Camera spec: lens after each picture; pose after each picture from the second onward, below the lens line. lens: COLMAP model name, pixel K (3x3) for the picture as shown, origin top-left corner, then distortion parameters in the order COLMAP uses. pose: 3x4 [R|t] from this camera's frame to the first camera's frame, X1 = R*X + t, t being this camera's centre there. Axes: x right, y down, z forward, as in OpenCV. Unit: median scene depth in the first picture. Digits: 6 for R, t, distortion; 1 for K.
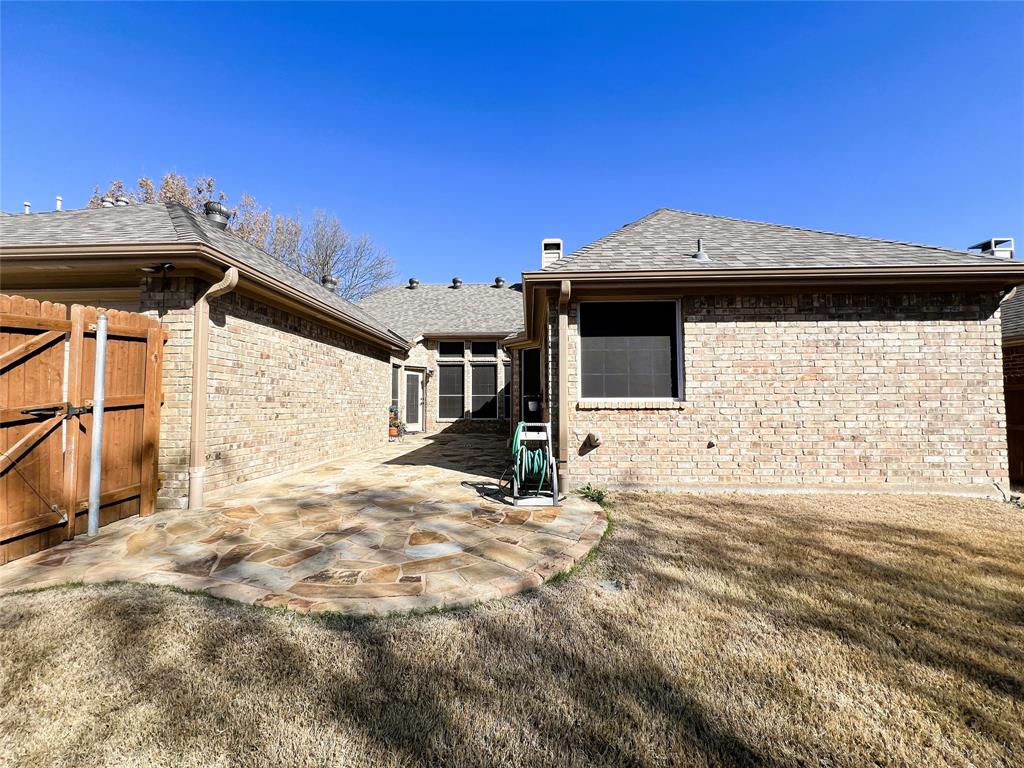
lens RADIAL K [[409.5, 0, 513.5], [0, 409.5, 385.4], [0, 0, 1]] dist [-0.001260, 0.000403]
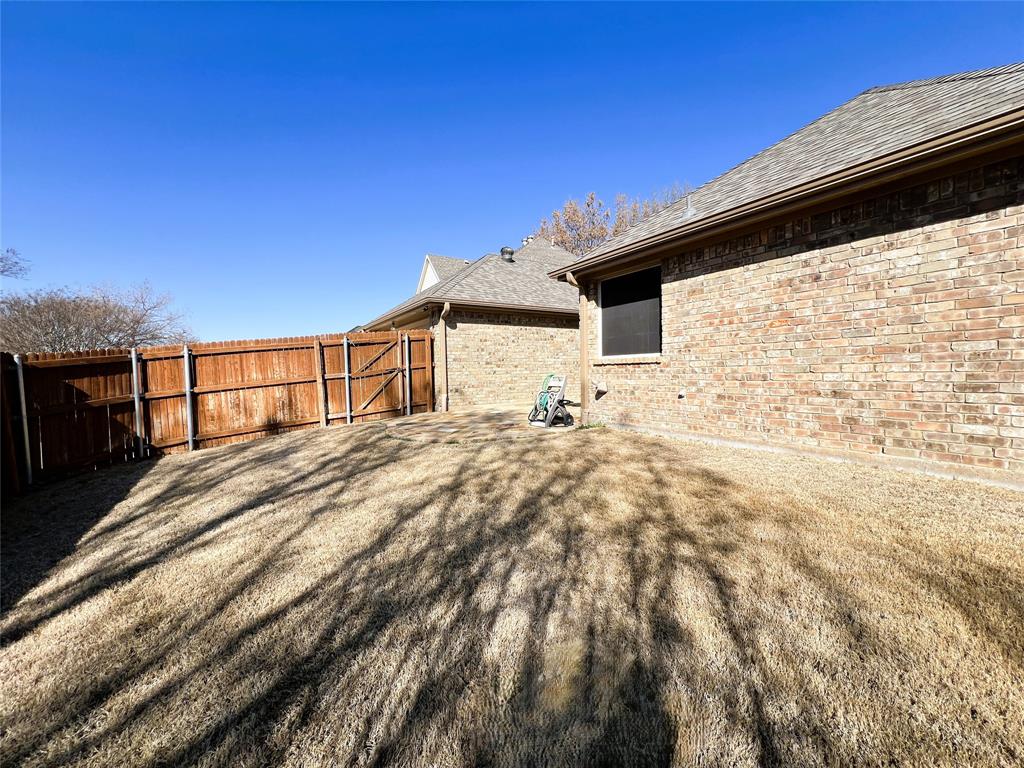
lens RADIAL K [[409.5, 0, 513.5], [0, 409.5, 385.4], [0, 0, 1]] dist [-0.001260, 0.000403]
pose [[0.571954, 0.019612, -0.820052, 1.116733], [0.058515, 0.996192, 0.064637, 0.023213], [0.818196, -0.084955, 0.568628, 0.024358]]
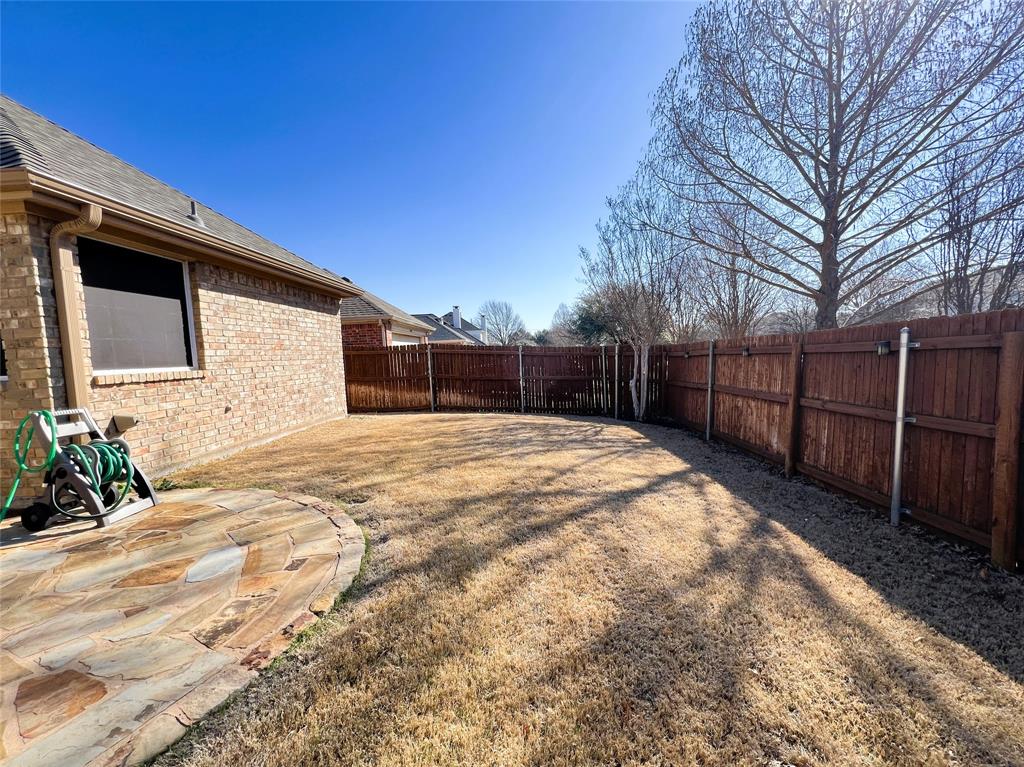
lens RADIAL K [[418.5, 0, 513.3], [0, 418.5, 385.3], [0, 0, 1]] dist [-0.002368, 0.000238]
pose [[0.002309, -0.073555, 0.997289, -0.591048], [-0.004825, 0.997279, 0.073565, -0.001712], [-0.999986, -0.004982, 0.001948, 0.258283]]
